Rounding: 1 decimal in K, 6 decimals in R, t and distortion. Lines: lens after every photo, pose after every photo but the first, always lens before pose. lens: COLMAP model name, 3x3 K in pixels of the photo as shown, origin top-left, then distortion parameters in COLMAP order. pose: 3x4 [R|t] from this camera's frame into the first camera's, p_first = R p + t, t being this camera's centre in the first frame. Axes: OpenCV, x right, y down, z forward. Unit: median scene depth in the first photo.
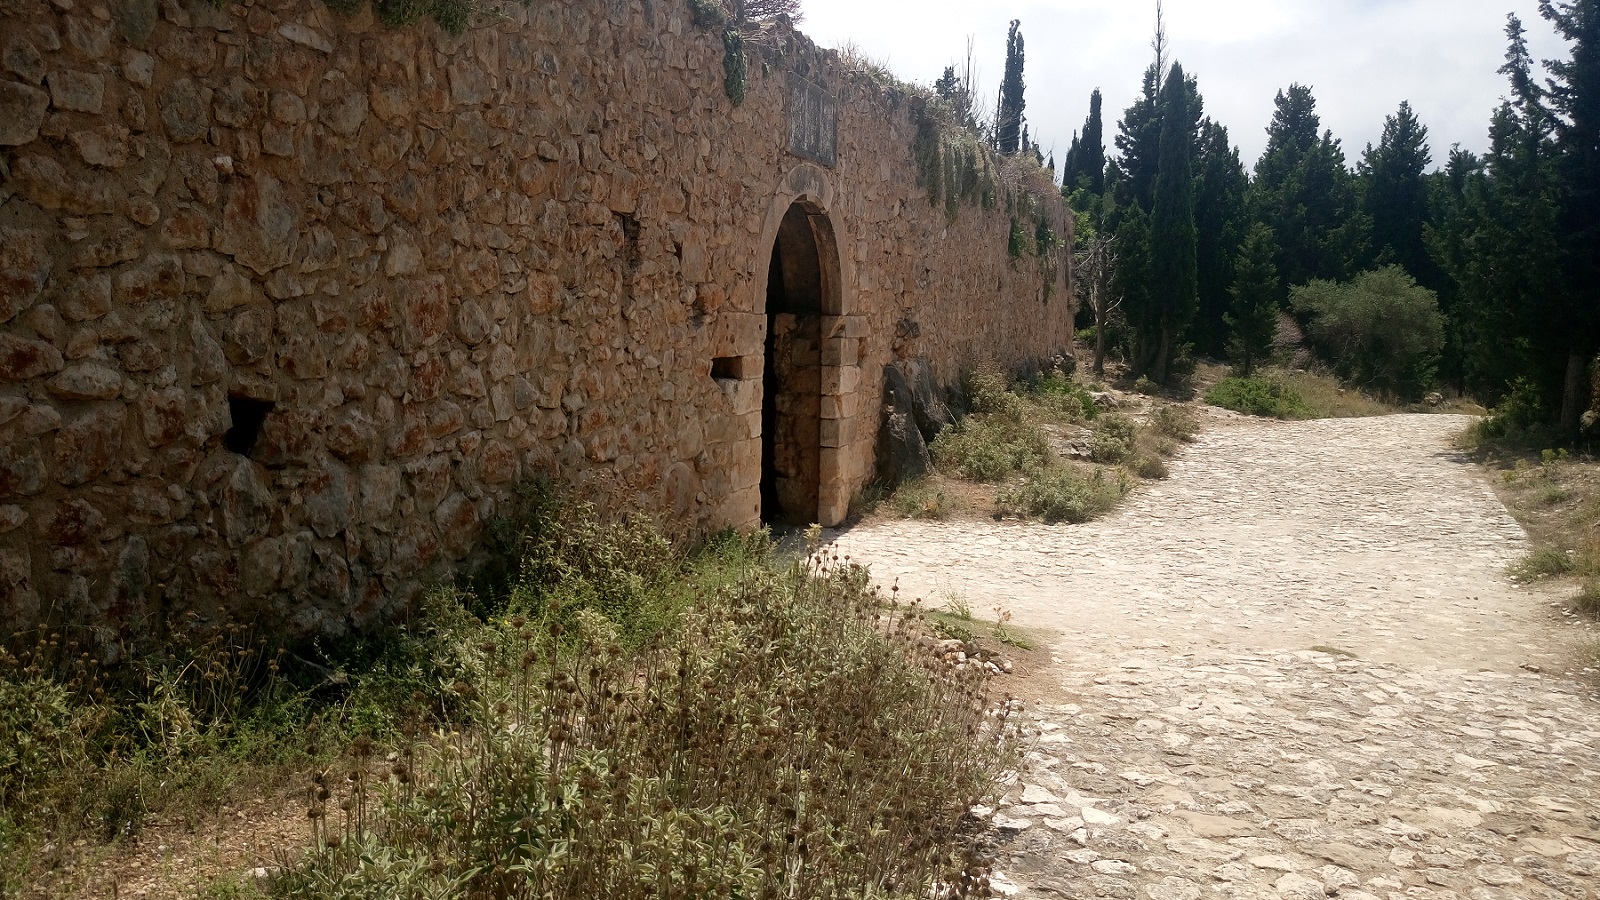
lens RADIAL K [[1278.3, 0, 800.0], [0, 1278.3, 450.0], [0, 0, 1]] dist [-0.065563, 0.107647]
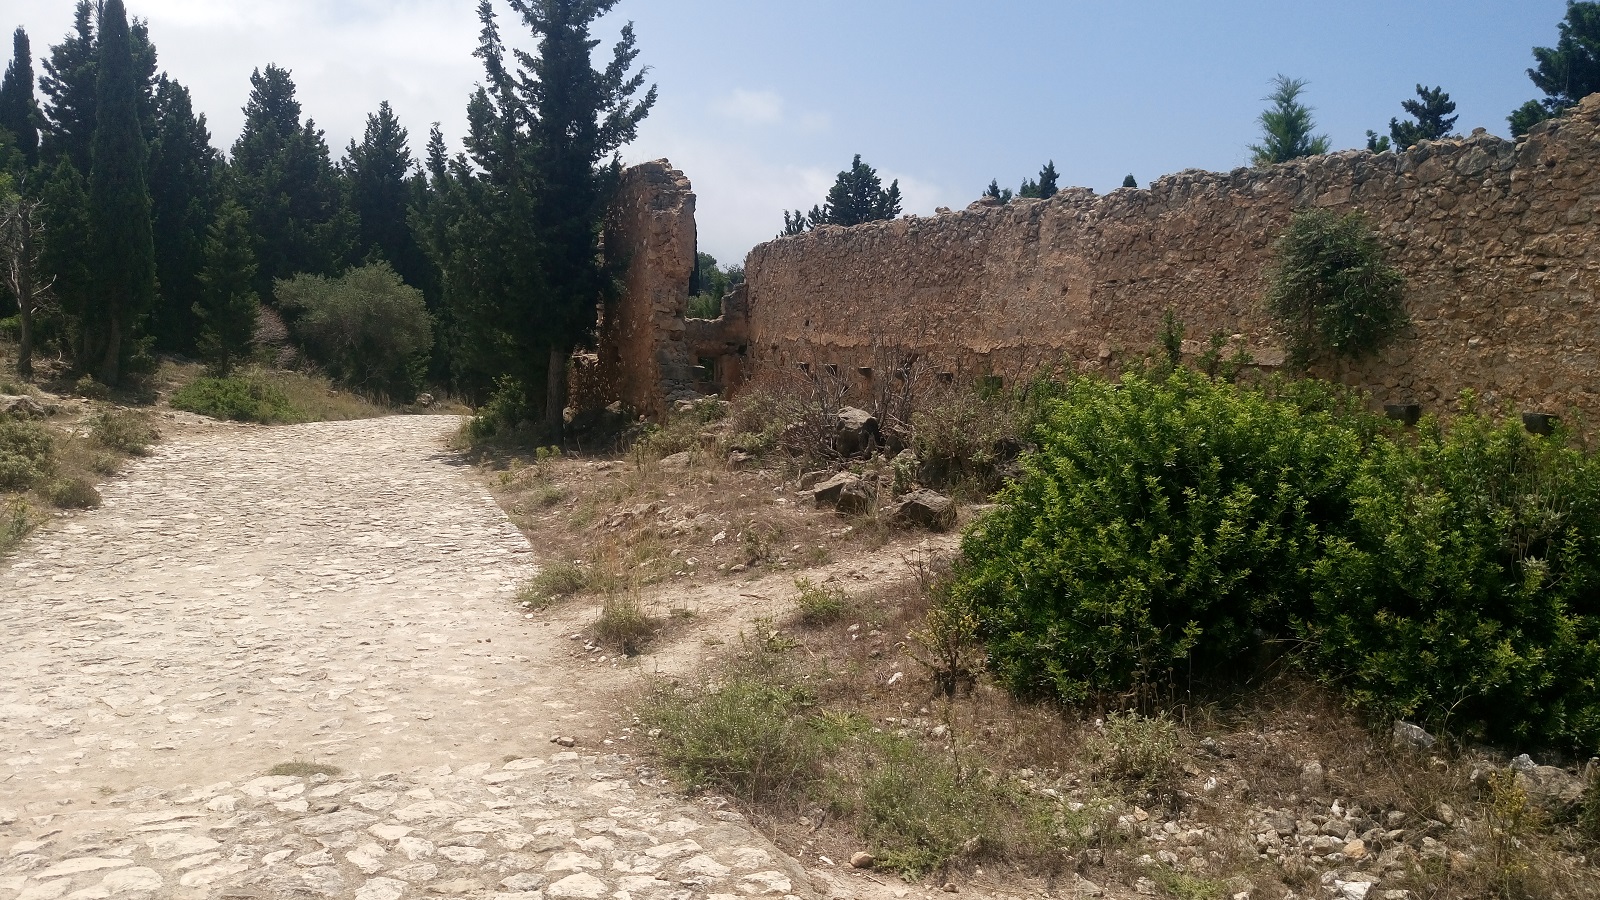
lens RADIAL K [[1278.3, 0, 800.0], [0, 1278.3, 450.0], [0, 0, 1]] dist [-0.065563, 0.107647]
pose [[0.731652, -0.041405, 0.680419, 0.067935], [0.044392, 0.998929, 0.013052, -0.001863], [-0.680231, 0.020656, 0.732707, 0.136874]]
